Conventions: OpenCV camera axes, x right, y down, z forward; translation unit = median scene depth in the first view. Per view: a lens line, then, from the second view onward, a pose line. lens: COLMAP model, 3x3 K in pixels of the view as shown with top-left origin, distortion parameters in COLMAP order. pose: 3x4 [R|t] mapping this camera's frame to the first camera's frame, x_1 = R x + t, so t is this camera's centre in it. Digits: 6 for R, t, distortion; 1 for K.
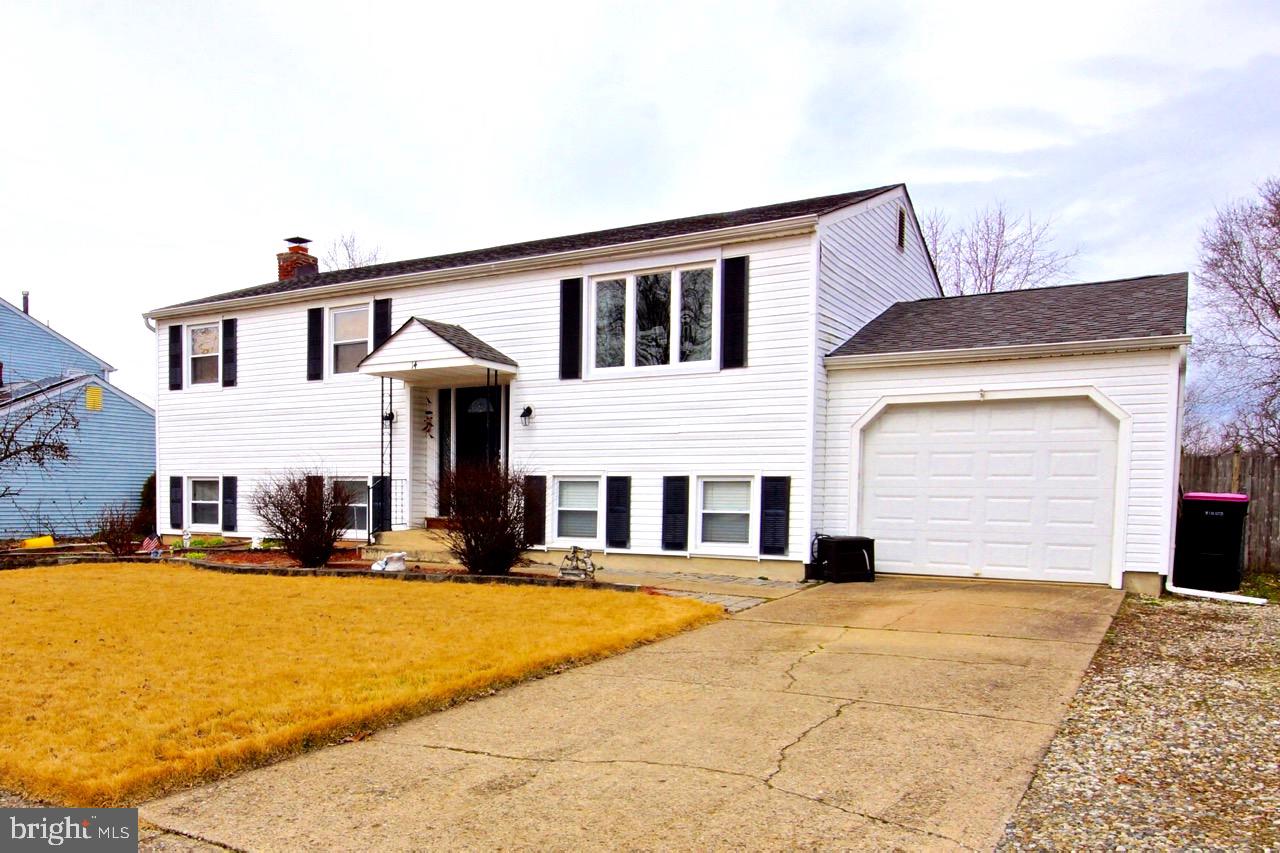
lens RADIAL K [[536.7, 0, 640.2], [0, 536.7, 476.4], [0, 0, 1]] dist [-0.003680, -0.000241]
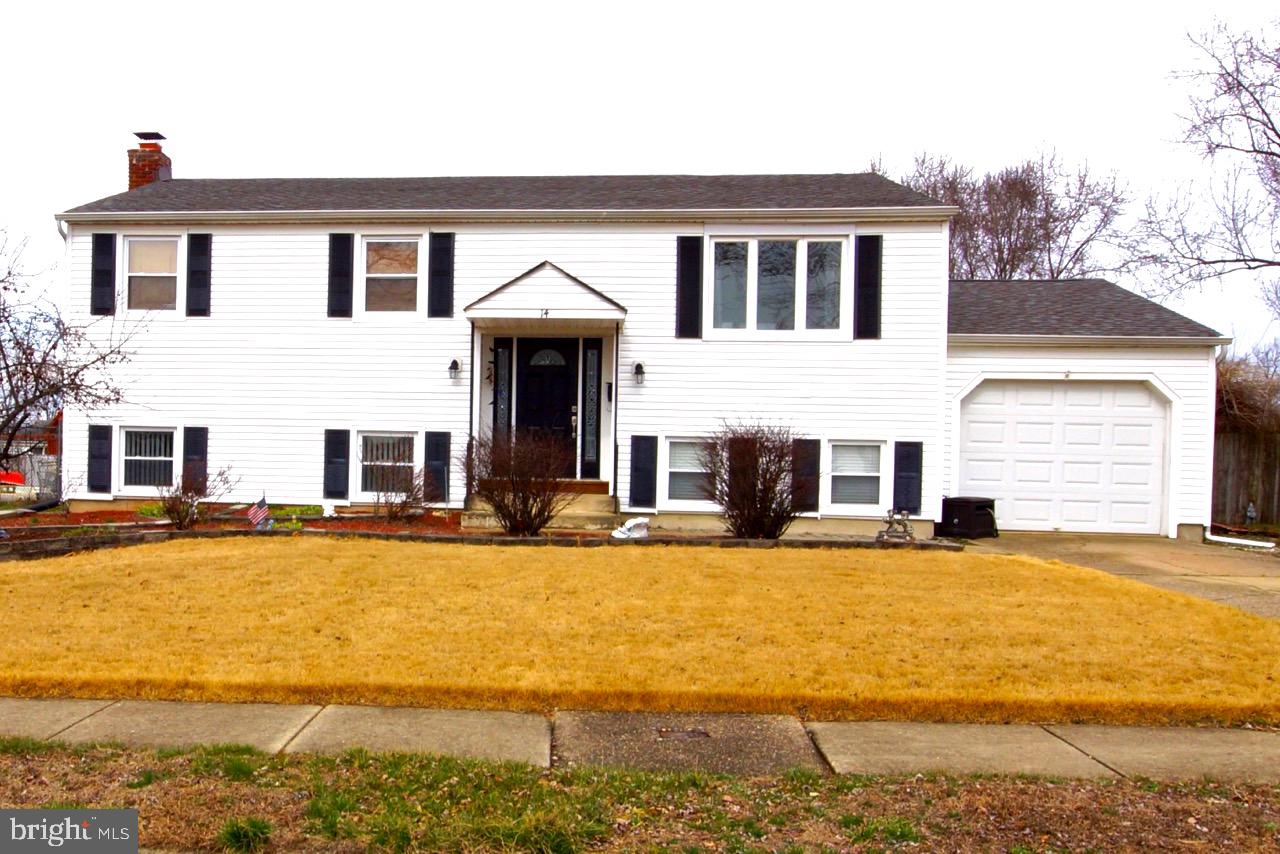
lens RADIAL K [[559.6, 0, 626.1], [0, 559.6, 422.2], [0, 0, 1]] dist [0.001528, -0.005838]
pose [[0.970646, 0.025279, 0.239179, -0.491712], [-0.020274, 0.999521, -0.023362, -0.001211], [-0.239655, 0.017827, 0.970695, 0.038661]]
